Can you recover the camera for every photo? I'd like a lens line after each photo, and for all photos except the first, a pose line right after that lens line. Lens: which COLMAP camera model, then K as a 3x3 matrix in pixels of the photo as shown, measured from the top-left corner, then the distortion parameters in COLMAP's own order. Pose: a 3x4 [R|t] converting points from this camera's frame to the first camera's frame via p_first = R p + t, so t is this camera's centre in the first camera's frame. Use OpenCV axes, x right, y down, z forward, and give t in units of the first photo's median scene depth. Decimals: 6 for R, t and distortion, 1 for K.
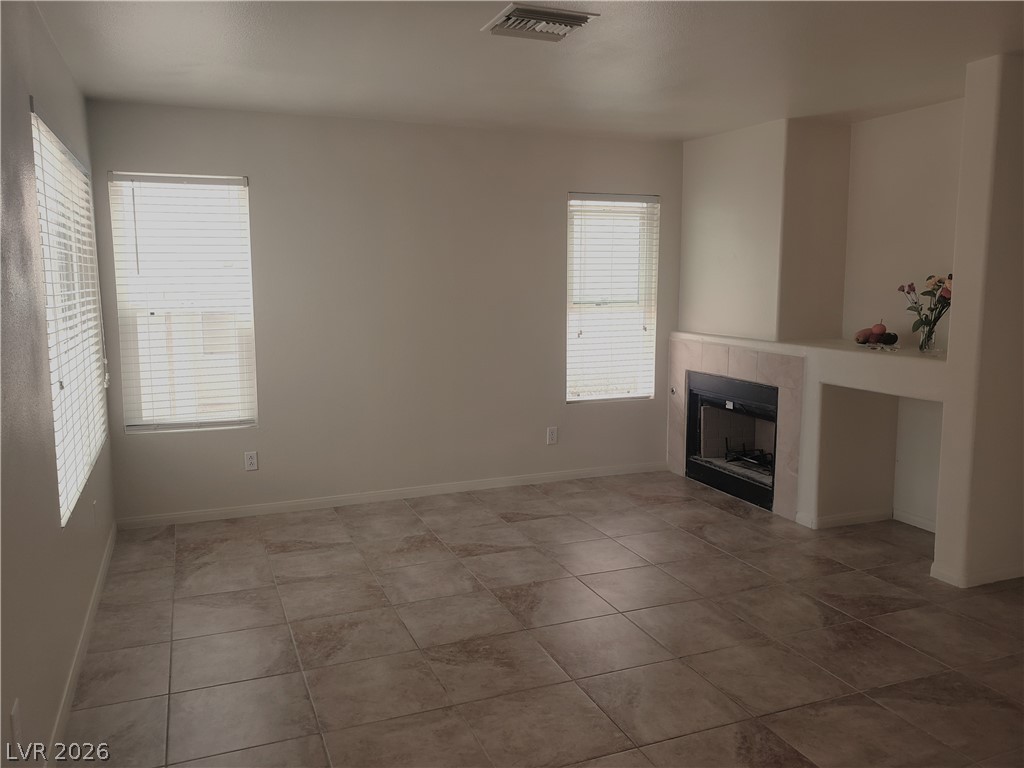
lens RADIAL K [[797.9, 0, 513.1], [0, 797.9, 381.5], [0, 0, 1]] dist [0.017139, -0.013650]
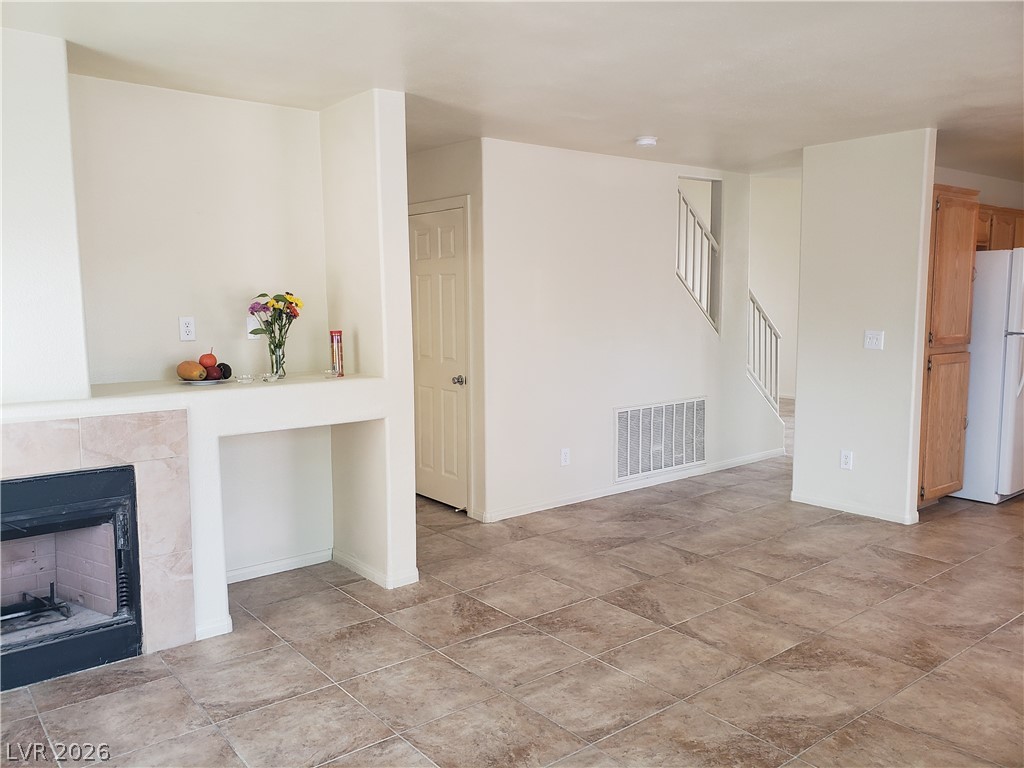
lens RADIAL K [[797.9, 0, 511.5], [0, 797.9, 383.5], [0, 0, 1]] dist [0.017139, -0.013650]
pose [[-0.289168, -0.104299, 0.951580, -0.453856], [0.126283, 0.981203, 0.145921, -0.139383], [-0.948912, 0.162364, -0.270561, 1.069671]]
